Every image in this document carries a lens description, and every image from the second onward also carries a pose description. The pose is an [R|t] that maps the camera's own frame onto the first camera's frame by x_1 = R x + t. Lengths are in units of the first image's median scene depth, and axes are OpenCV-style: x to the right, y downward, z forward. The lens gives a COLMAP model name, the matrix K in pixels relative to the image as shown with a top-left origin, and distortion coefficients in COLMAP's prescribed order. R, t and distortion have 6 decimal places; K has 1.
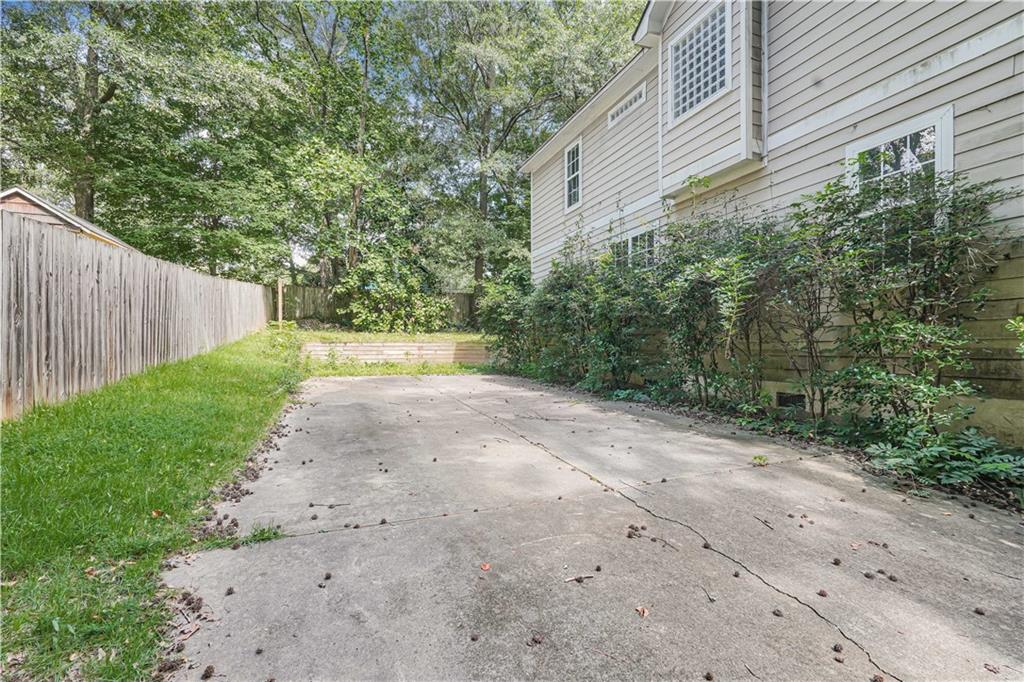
lens RADIAL K [[459.3, 0, 512.0], [0, 459.3, 341.0], [0, 0, 1]] dist [-0.027825, 0.011855]
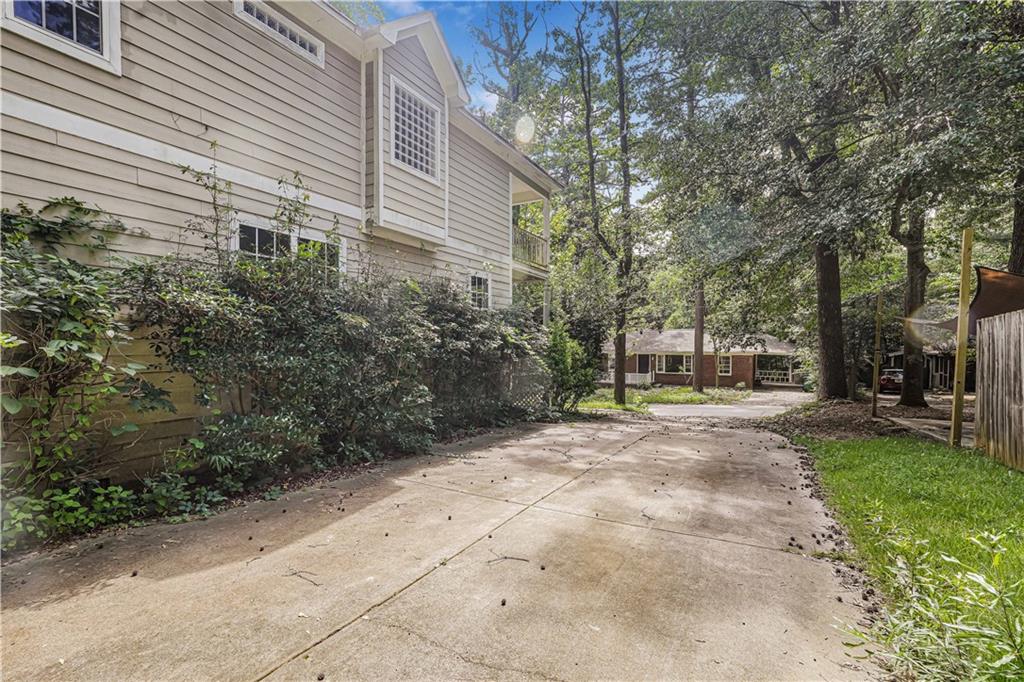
lens RADIAL K [[460.6, 0, 512.0], [0, 460.6, 341.0], [0, 0, 1]] dist [0.000235, 0.000169]
pose [[-0.662644, -0.003202, 0.748927, -0.373550], [0.002621, 0.999975, 0.006594, -0.057190], [-0.748930, 0.006332, -0.662619, 0.958720]]
